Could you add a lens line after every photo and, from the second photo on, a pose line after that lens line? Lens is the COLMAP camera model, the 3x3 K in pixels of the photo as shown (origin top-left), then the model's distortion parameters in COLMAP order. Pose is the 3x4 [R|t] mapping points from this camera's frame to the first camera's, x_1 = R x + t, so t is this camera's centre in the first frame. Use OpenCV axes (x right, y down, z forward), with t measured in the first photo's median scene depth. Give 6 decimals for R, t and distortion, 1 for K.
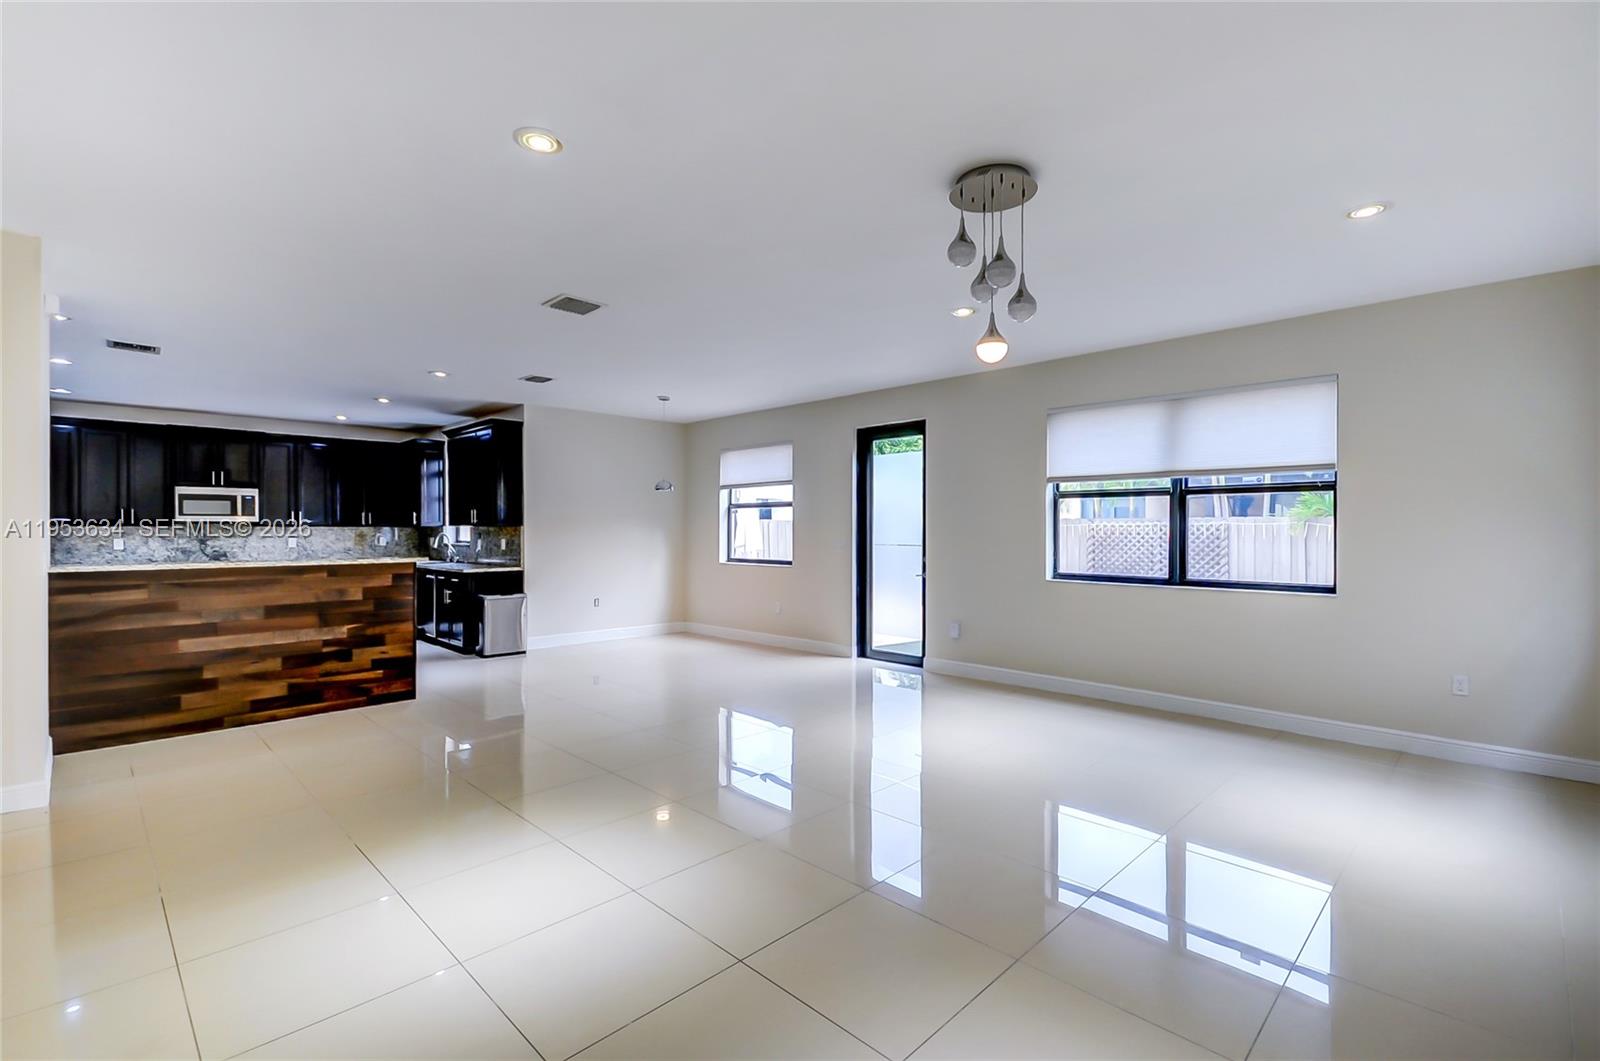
lens RADIAL K [[709.0, 0, 800.5], [0, 709.0, 527.6], [0, 0, 1]] dist [0.000144, -0.000030]
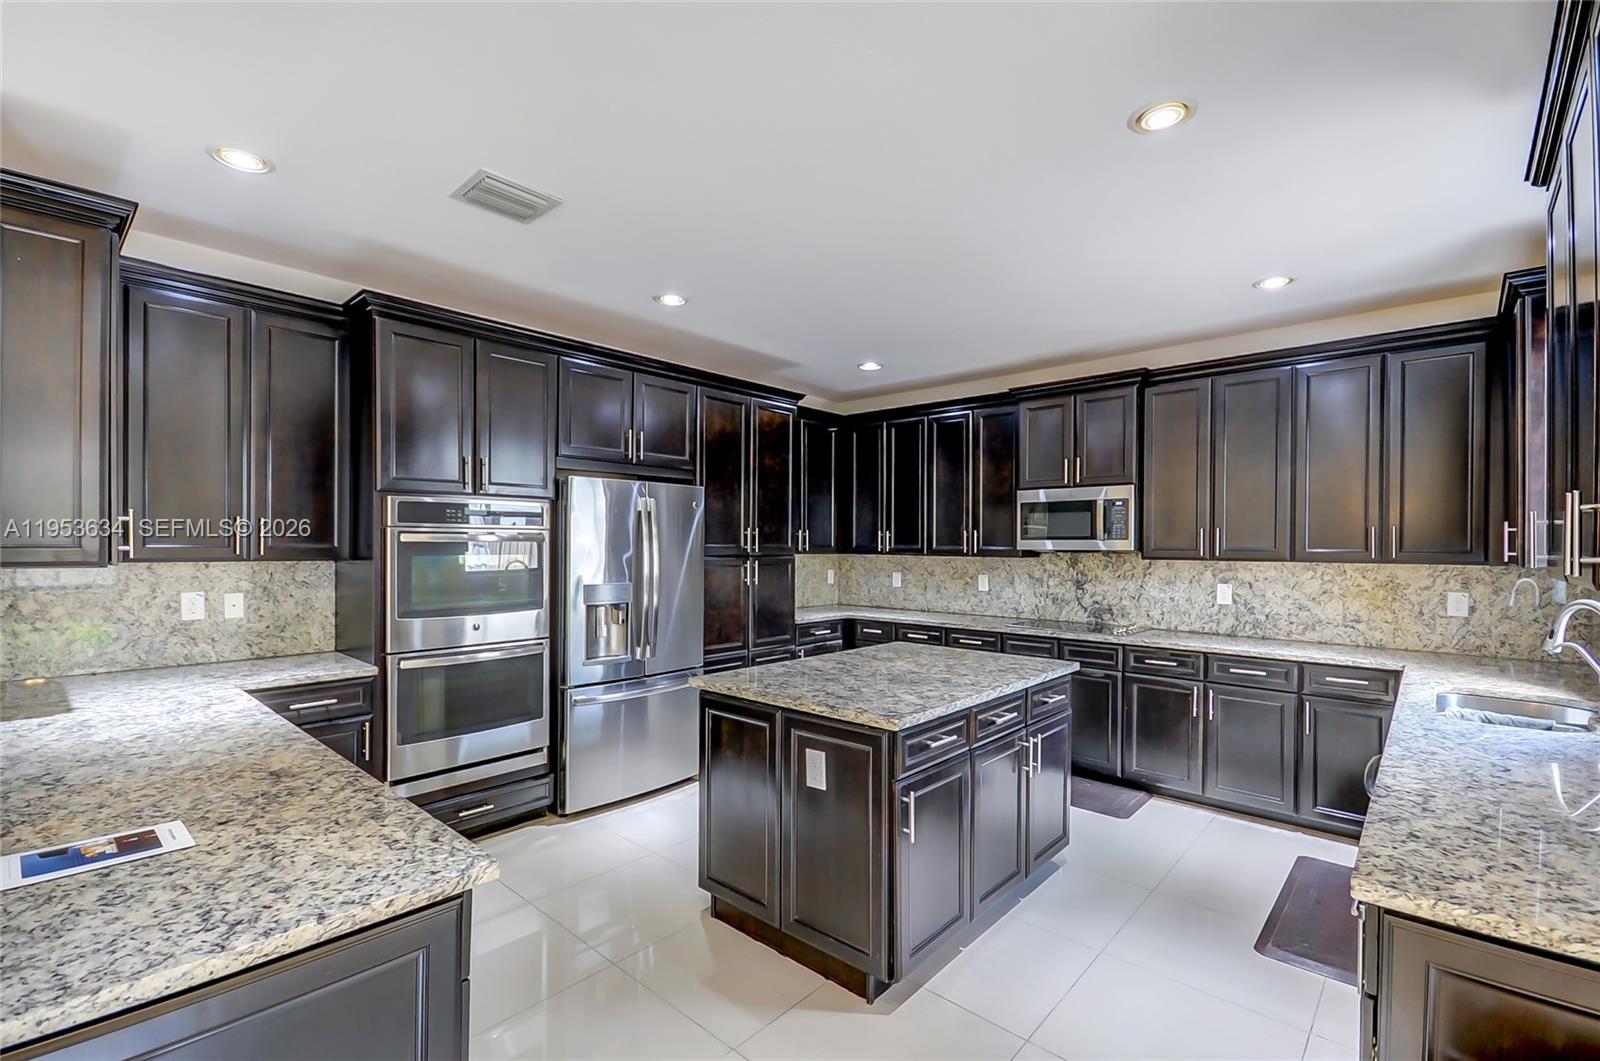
lens RADIAL K [[709.0, 0, 800.5], [0, 709.0, 538.2], [0, 0, 1]] dist [0.000144, -0.000030]
pose [[0.034927, -0.008822, -0.999351, -0.274778], [-0.003334, 0.999954, -0.008944, -0.011880], [0.999384, 0.003644, 0.034896, 0.753394]]
